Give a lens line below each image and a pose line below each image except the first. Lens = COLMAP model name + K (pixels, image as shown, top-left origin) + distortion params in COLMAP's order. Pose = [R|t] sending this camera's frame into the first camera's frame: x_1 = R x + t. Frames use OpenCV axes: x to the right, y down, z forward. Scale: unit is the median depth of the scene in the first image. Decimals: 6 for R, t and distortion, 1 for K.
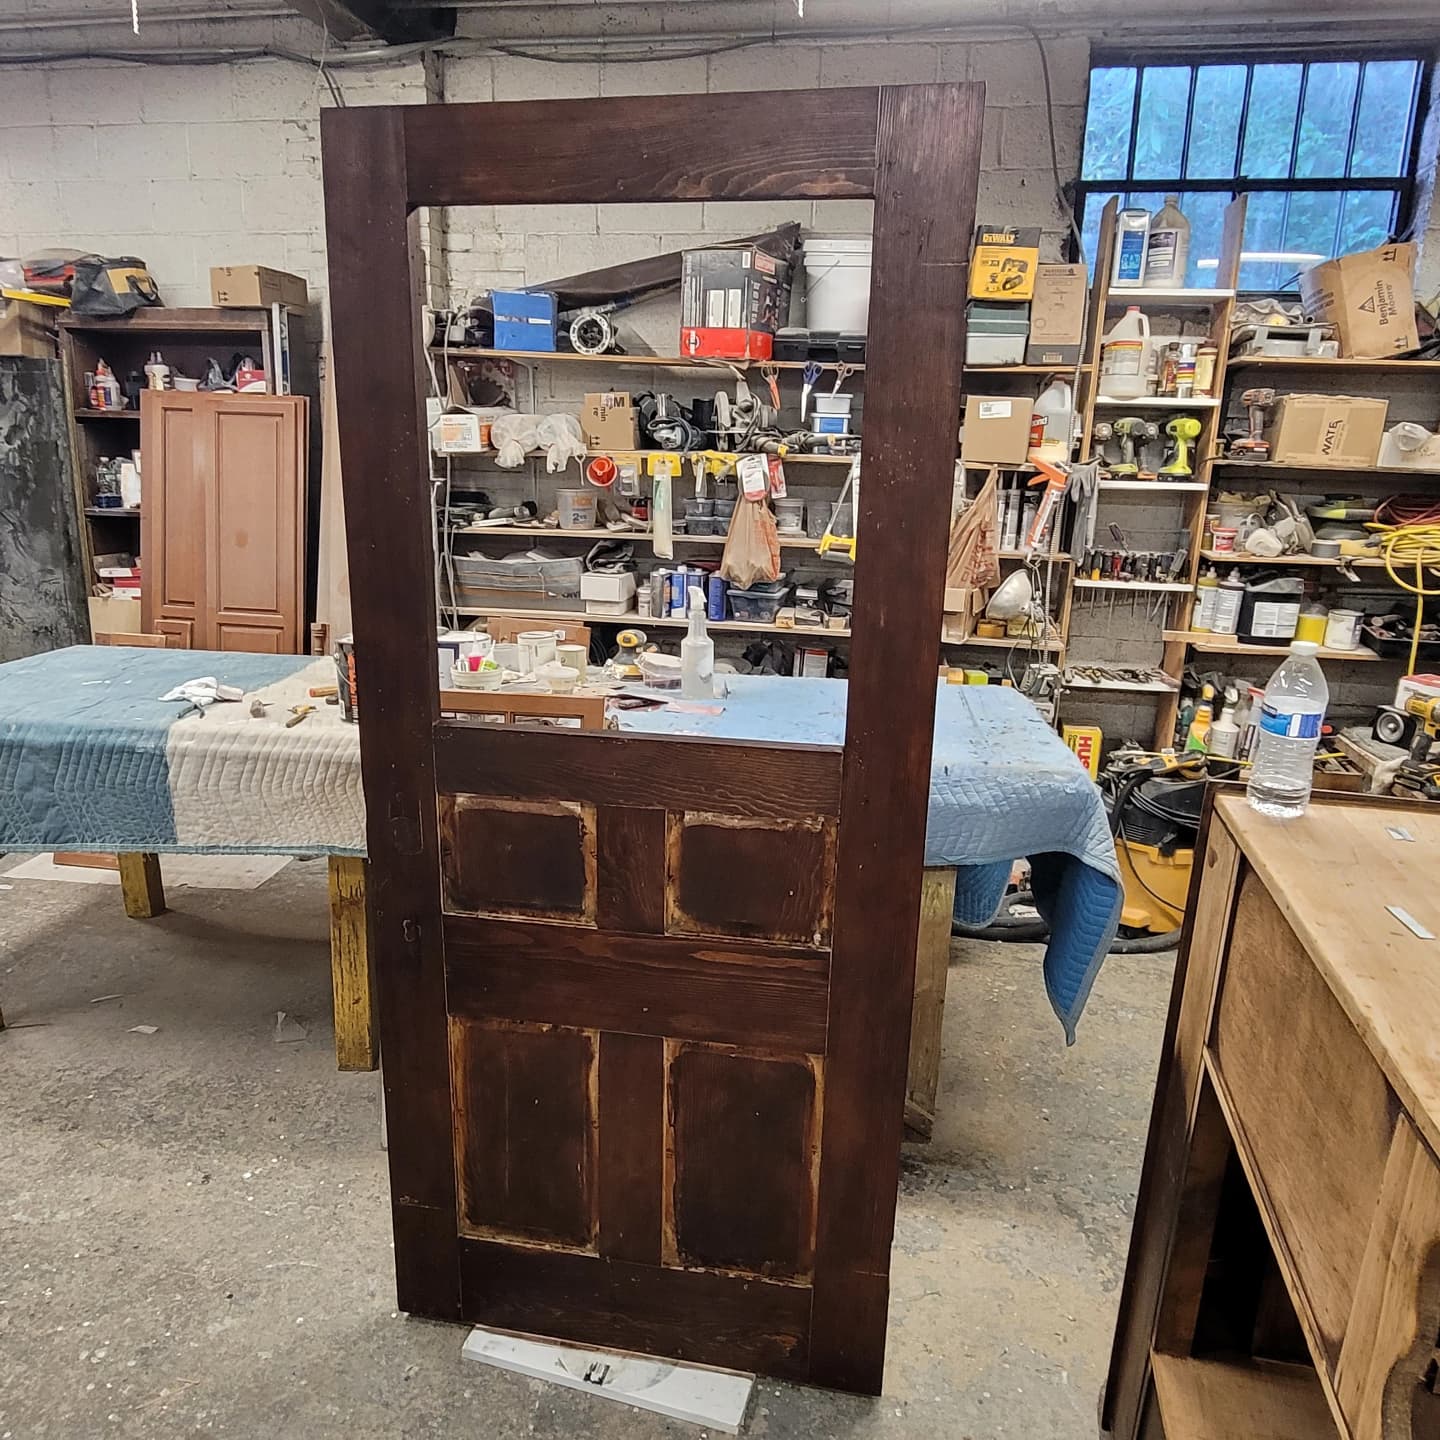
lens RADIAL K [[1071.7, 0, 720.0], [0, 1071.7, 720.0], [0, 0, 1]] dist [0.003430, -0.001968]
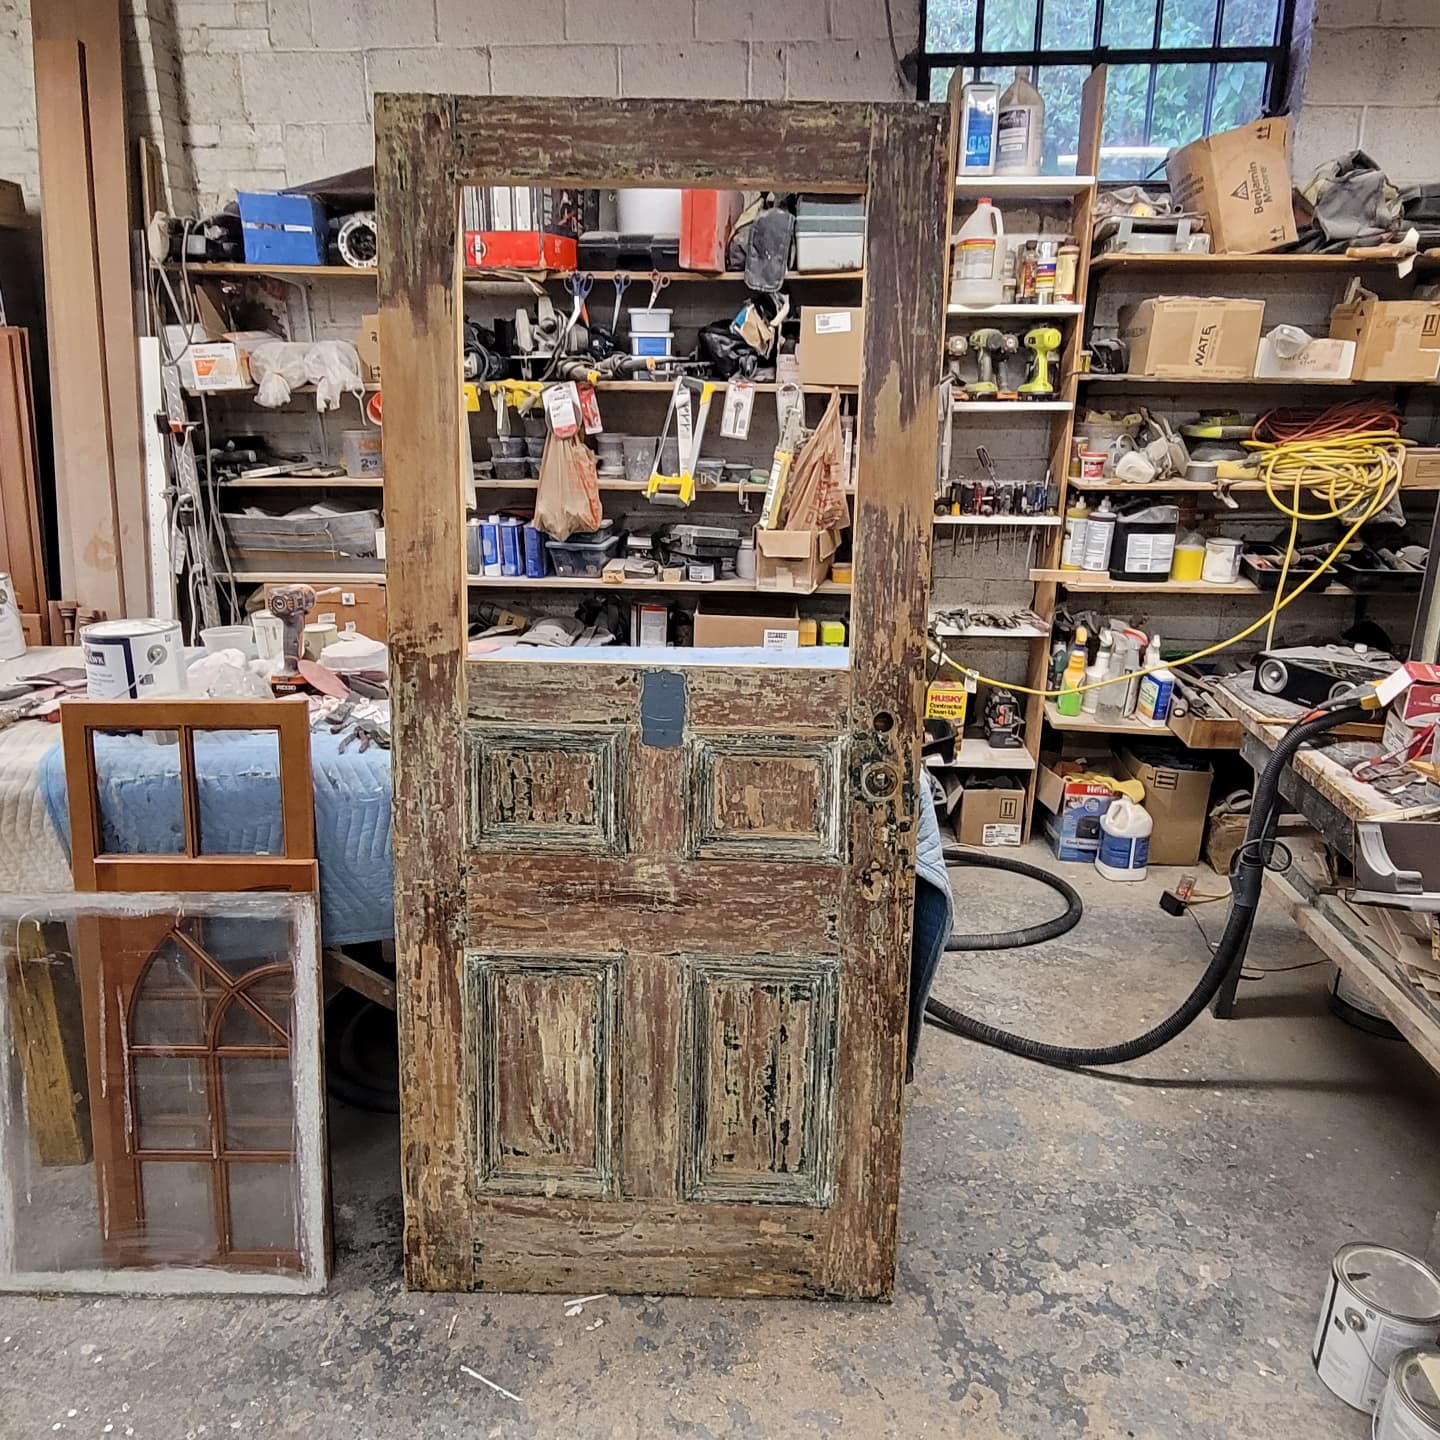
lens RADIAL K [[1071.7, 0, 720.0], [0, 1071.7, 720.0], [0, 0, 1]] dist [0.003430, -0.001968]
pose [[0.995474, -0.052196, 0.079420, 0.076226], [0.047462, 0.997046, 0.060380, -0.024275], [-0.082337, -0.056338, 0.995011, 0.119845]]
